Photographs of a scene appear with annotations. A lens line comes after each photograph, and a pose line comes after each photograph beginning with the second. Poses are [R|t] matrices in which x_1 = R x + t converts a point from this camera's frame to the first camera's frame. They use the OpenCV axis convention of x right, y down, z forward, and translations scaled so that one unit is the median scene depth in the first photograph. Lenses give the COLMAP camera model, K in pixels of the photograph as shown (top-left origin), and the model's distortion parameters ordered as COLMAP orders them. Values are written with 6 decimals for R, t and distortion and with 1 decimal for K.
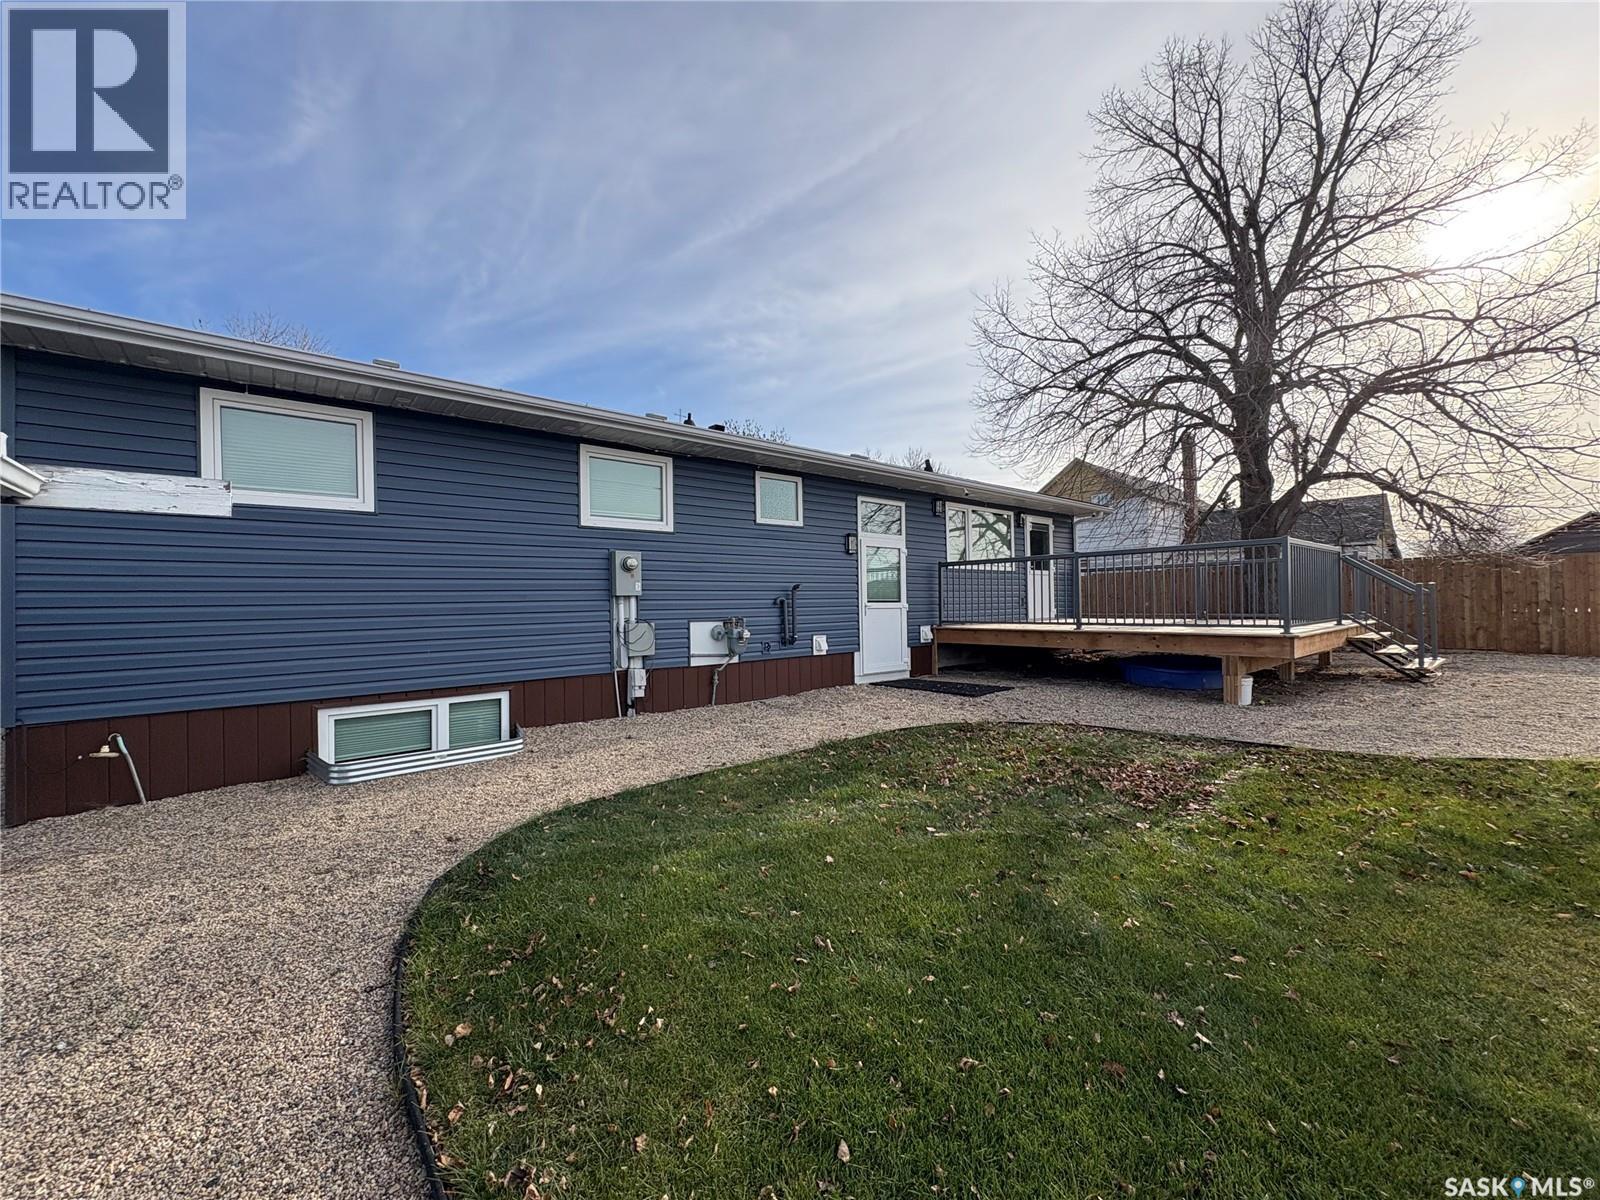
lens RADIAL K [[635.3, 0, 795.8], [0, 635.3, 598.9], [0, 0, 1]] dist [-0.000078, 0.000585]
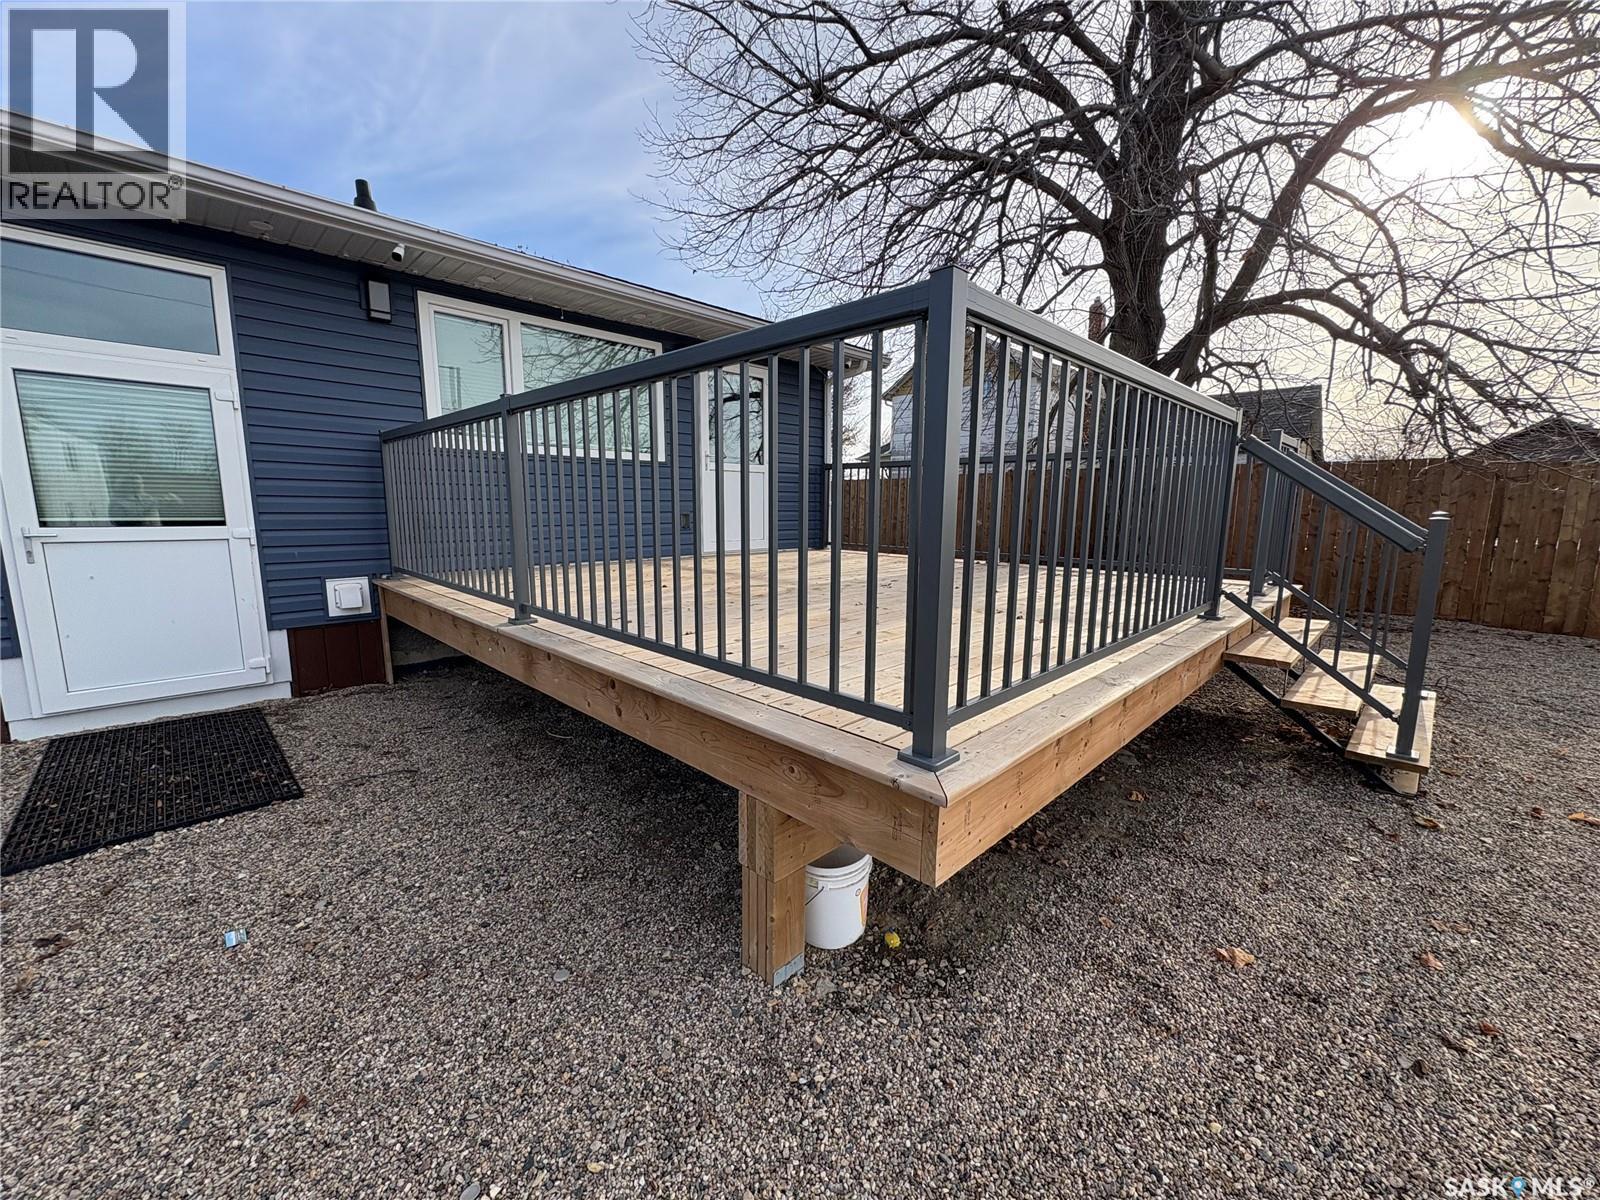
lens RADIAL K [[635.3, 0, 794.2], [0, 635.3, 601.3], [0, 0, 1]] dist [-0.000078, 0.000585]
pose [[0.996090, 0.010648, 0.087704, 0.597760], [-0.024423, 0.987212, 0.157531, -0.023978], [-0.084905, -0.159057, 0.983612, 0.675656]]
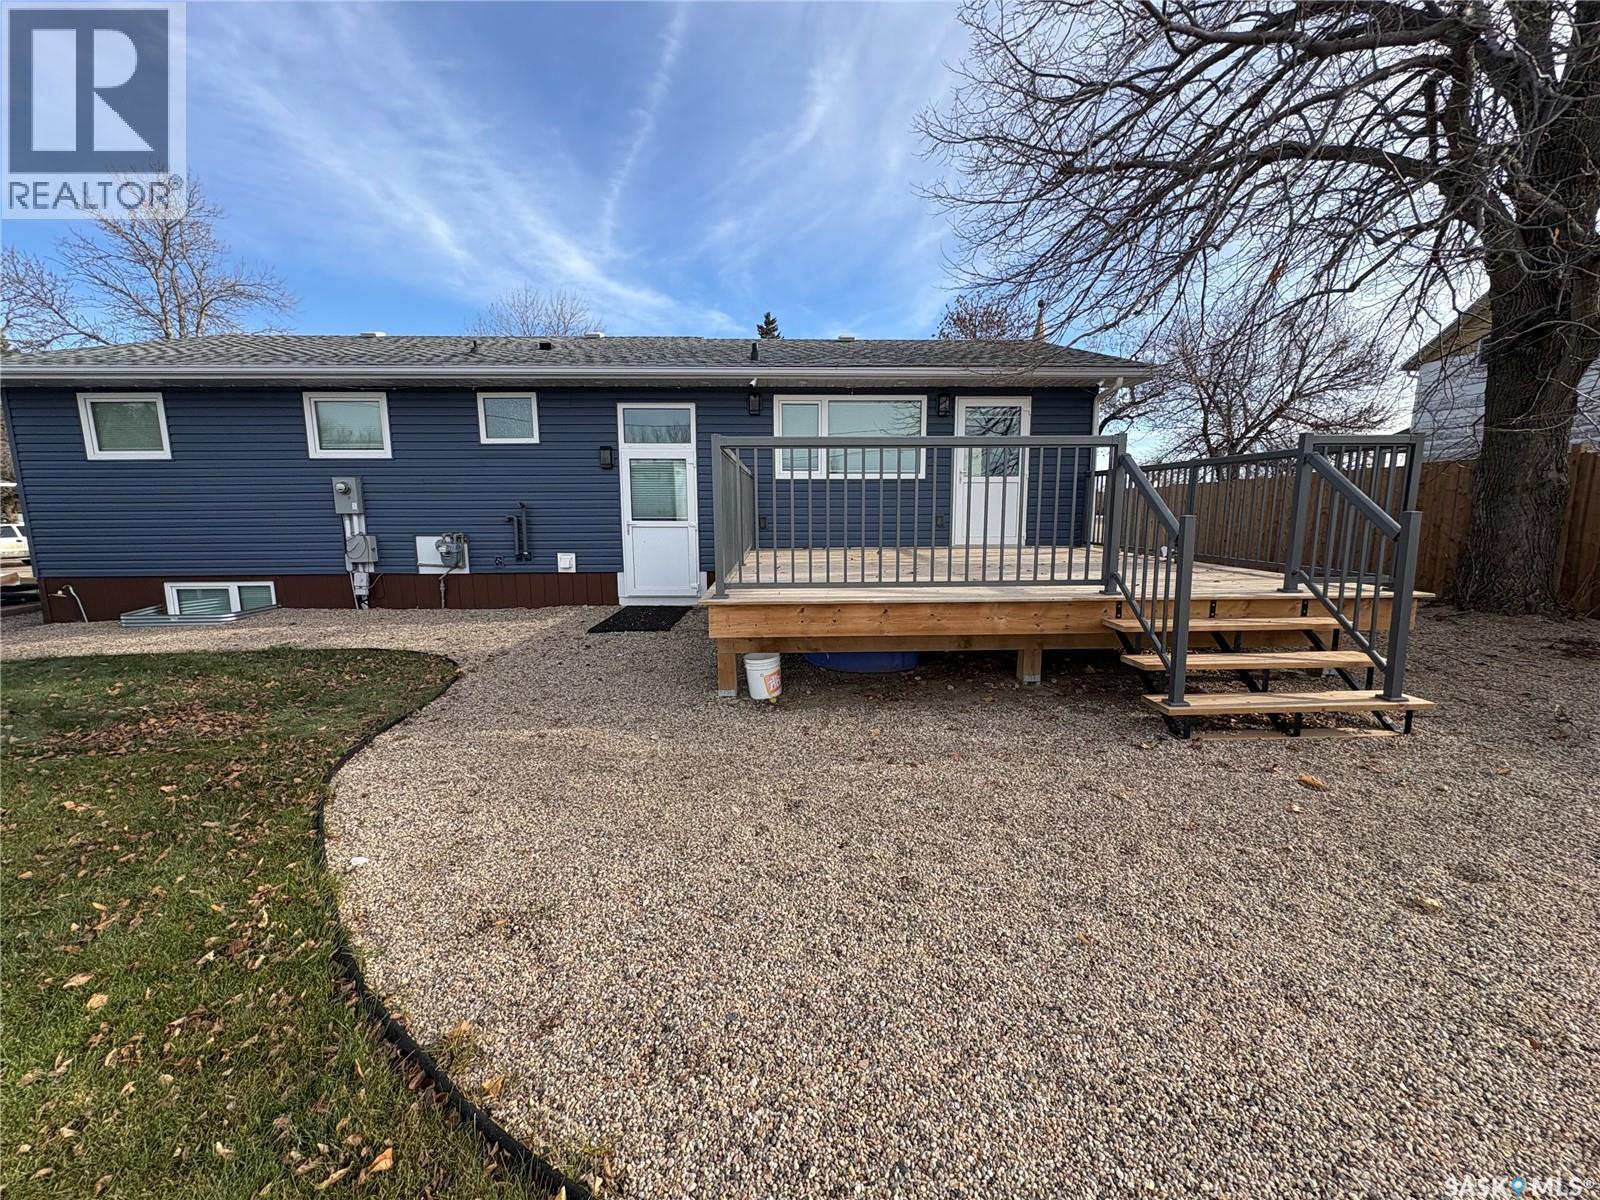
lens RADIAL K [[635.3, 0, 802.8], [0, 635.3, 597.2], [0, 0, 1]] dist [-0.000078, 0.000585]
pose [[0.780774, 0.098327, -0.617028, 1.028027], [-0.002502, 0.988024, 0.154281, -0.031832], [0.624809, -0.118915, 0.771669, 0.486127]]
